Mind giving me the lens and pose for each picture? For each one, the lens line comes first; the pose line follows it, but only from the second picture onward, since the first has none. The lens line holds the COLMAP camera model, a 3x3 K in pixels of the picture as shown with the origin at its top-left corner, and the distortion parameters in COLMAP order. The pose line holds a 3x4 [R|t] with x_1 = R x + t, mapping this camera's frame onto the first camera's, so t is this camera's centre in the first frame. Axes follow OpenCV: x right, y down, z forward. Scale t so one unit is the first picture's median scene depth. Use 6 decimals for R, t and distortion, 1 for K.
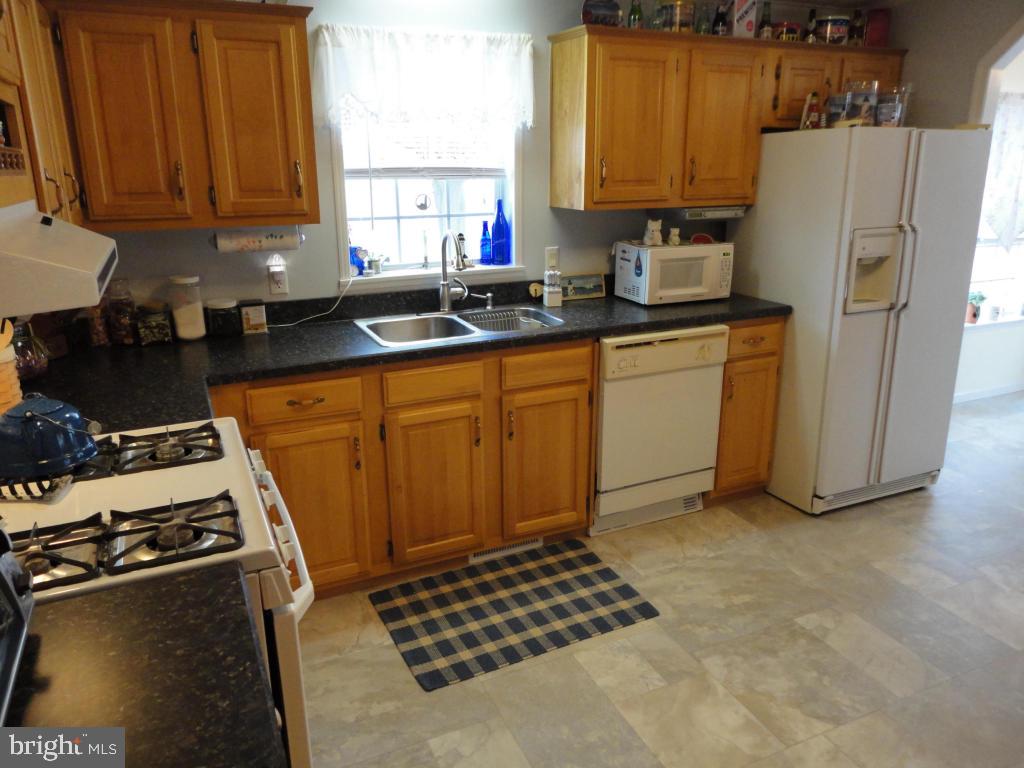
lens RADIAL K [[740.7, 0, 514.7], [0, 740.7, 378.2], [0, 0, 1]] dist [0.001030, -0.001556]
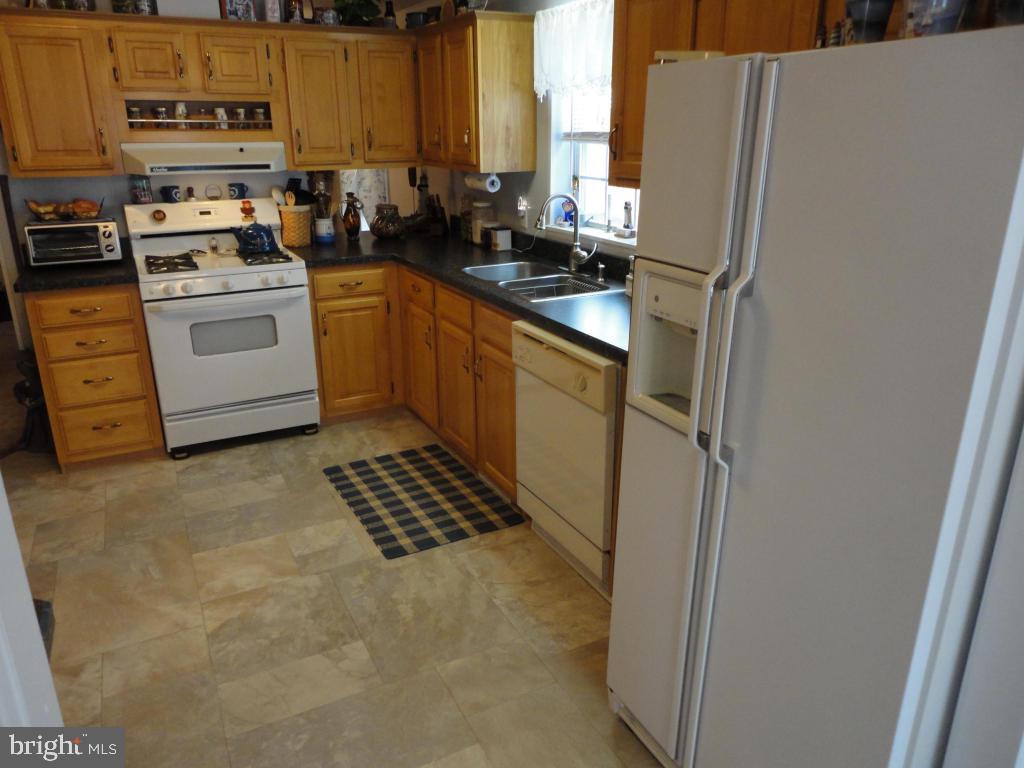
lens RADIAL K [[740.7, 0, 513.1], [0, 740.7, 385.9], [0, 0, 1]] dist [0.001030, -0.001556]
pose [[0.044784, 0.335759, -0.940883, 1.141018], [-0.282332, 0.907686, 0.310474, -0.293953], [0.958271, 0.251737, 0.135445, 0.980851]]
